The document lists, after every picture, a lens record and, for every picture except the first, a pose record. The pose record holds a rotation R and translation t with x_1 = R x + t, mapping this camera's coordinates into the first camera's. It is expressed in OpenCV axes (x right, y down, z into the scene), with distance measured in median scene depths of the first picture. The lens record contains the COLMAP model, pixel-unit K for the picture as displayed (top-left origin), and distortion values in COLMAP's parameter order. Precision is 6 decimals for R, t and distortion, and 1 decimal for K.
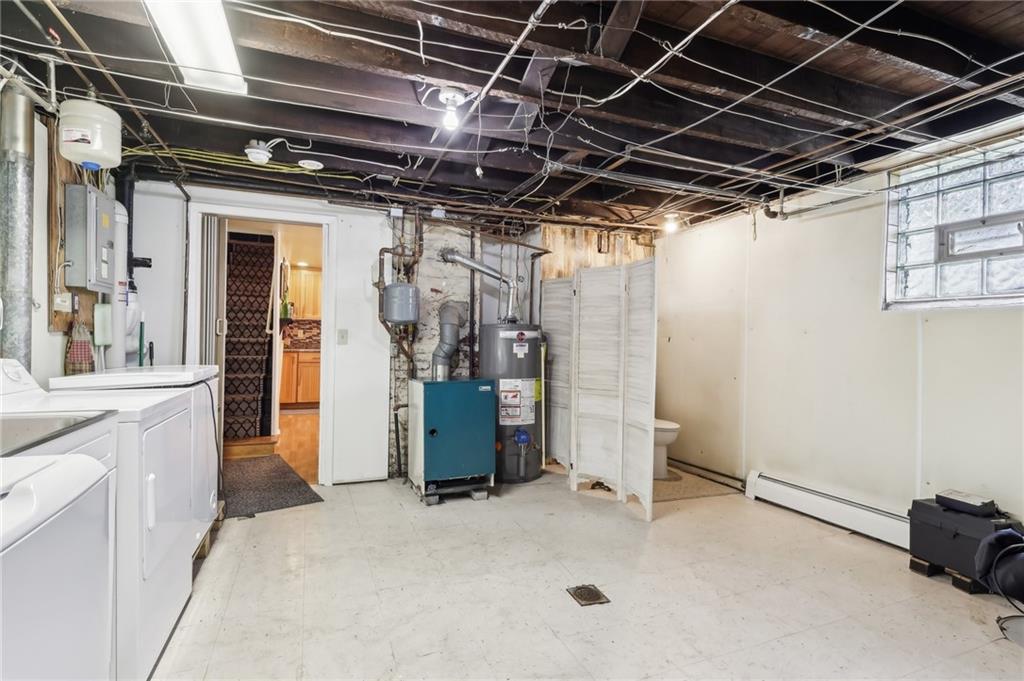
lens RADIAL K [[478.0, 0, 490.3], [0, 478.0, 340.3], [0, 0, 1]] dist [0.001972, -0.001172]
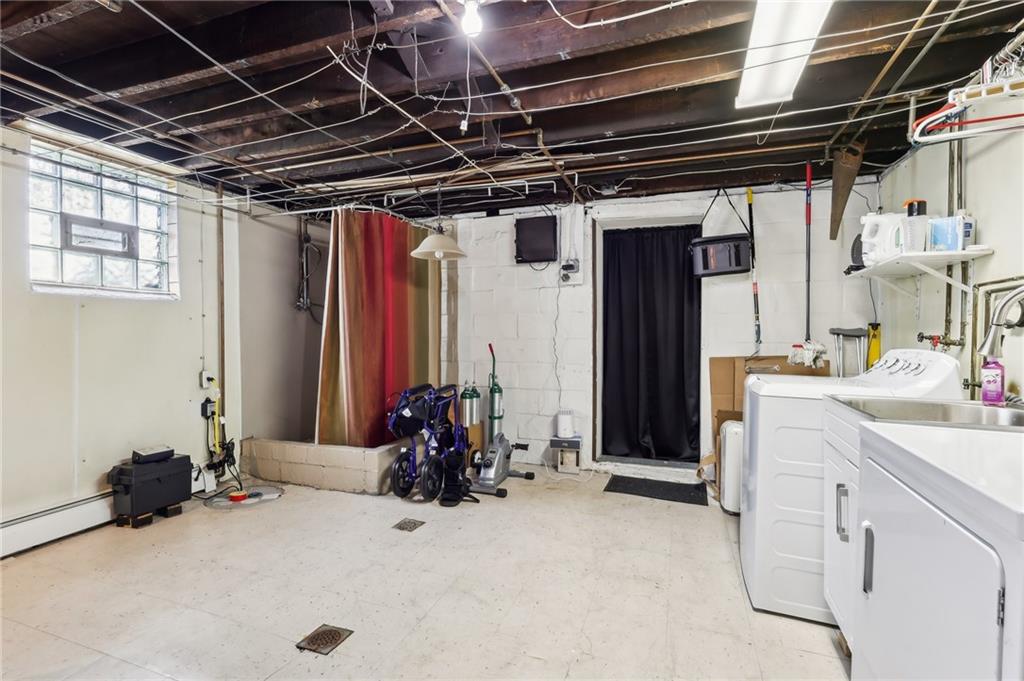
lens RADIAL K [[478.0, 0, 501.1], [0, 478.0, 339.3], [0, 0, 1]] dist [0.001972, -0.001172]
pose [[-0.747830, -0.023624, 0.663470, -0.469714], [-0.011183, 0.999673, 0.022991, -0.003269], [-0.663796, 0.009774, -0.747849, 1.190877]]
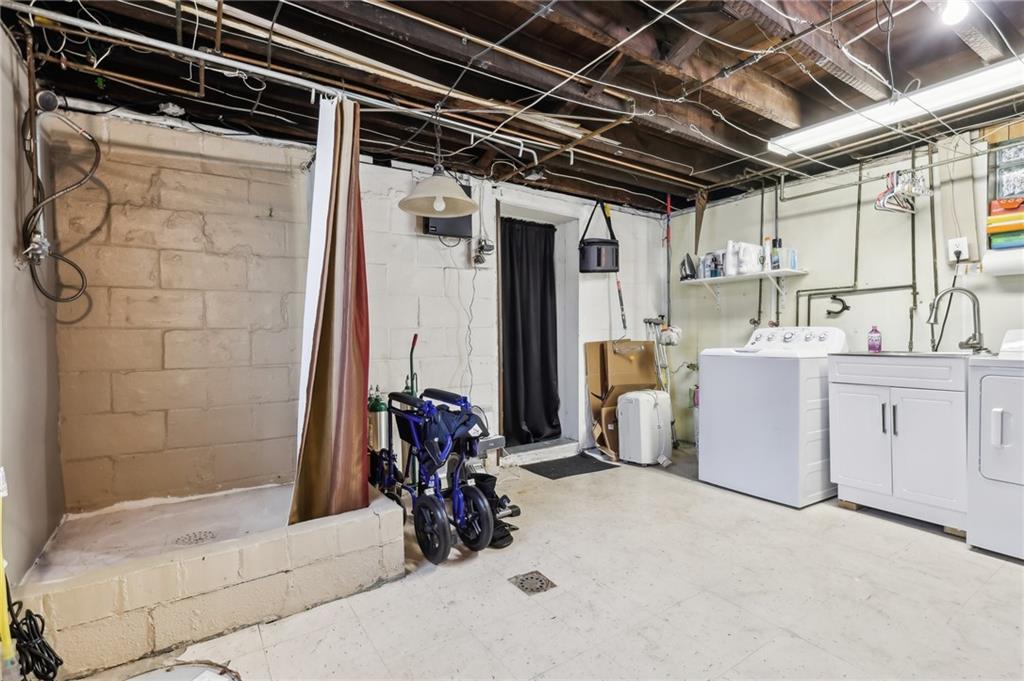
lens RADIAL K [[478.0, 0, 508.2], [0, 478.0, 339.5], [0, 0, 1]] dist [0.001972, -0.001172]
pose [[-0.975093, -0.000911, -0.221795, 0.614235], [-0.004163, 0.999891, 0.014196, 0.042547], [0.221758, 0.014766, -0.974990, 1.261909]]
